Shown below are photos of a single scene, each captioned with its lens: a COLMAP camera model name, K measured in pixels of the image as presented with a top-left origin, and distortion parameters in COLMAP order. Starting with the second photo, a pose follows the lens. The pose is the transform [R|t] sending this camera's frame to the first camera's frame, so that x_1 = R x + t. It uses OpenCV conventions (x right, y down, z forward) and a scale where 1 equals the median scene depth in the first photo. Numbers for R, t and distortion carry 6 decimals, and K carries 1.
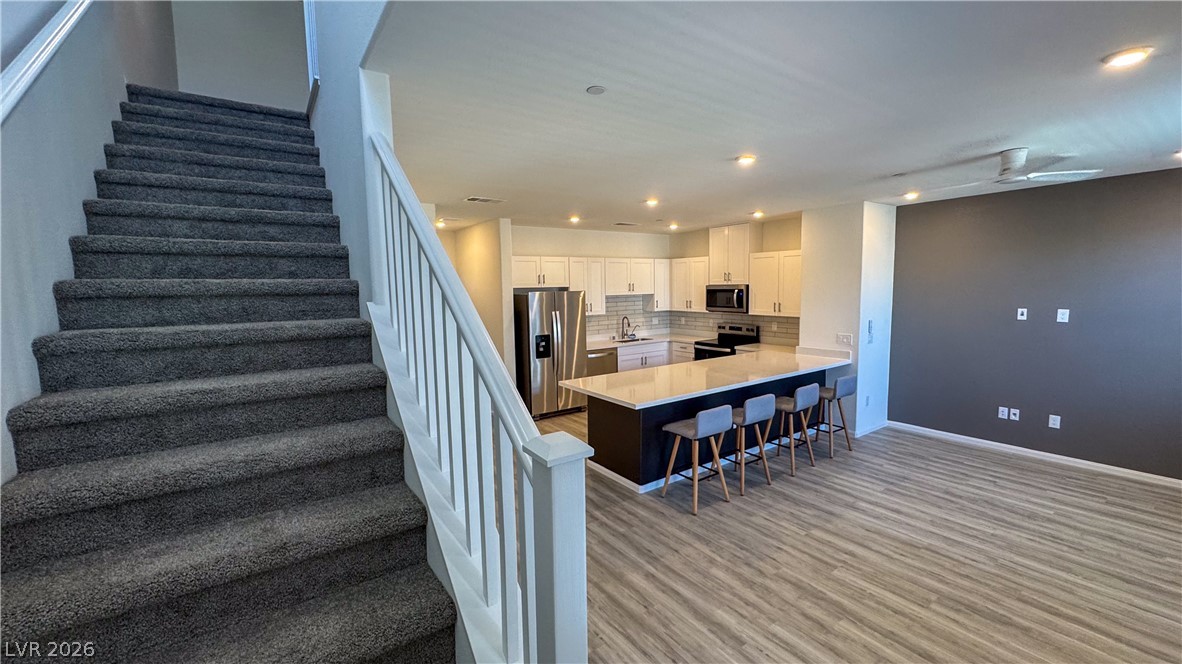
lens RADIAL K [[473.1, 0, 591.1], [0, 473.1, 328.6], [0, 0, 1]] dist [-0.002615, 0.000427]
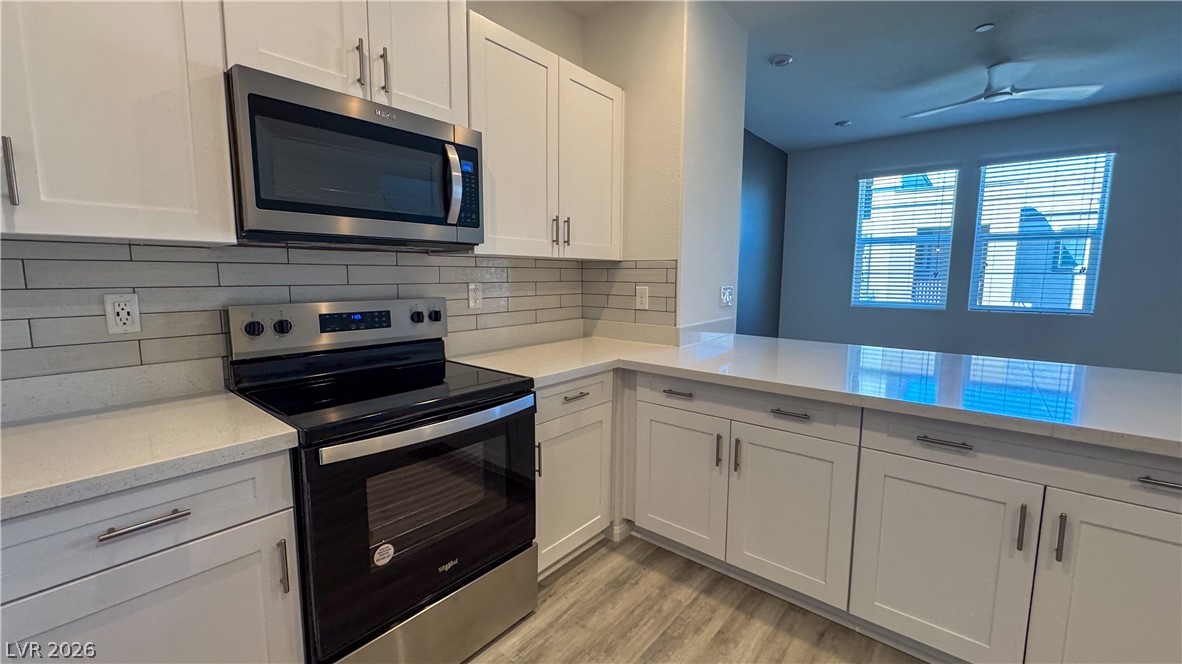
lens RADIAL K [[473.1, 0, 591.1], [0, 473.1, 328.6], [0, 0, 1]] dist [-0.002615, 0.000427]
pose [[-0.265049, -0.095887, 0.959456, 0.073856], [0.088963, 0.988367, 0.123353, -0.019325], [-0.960122, 0.118051, -0.253435, 1.255362]]
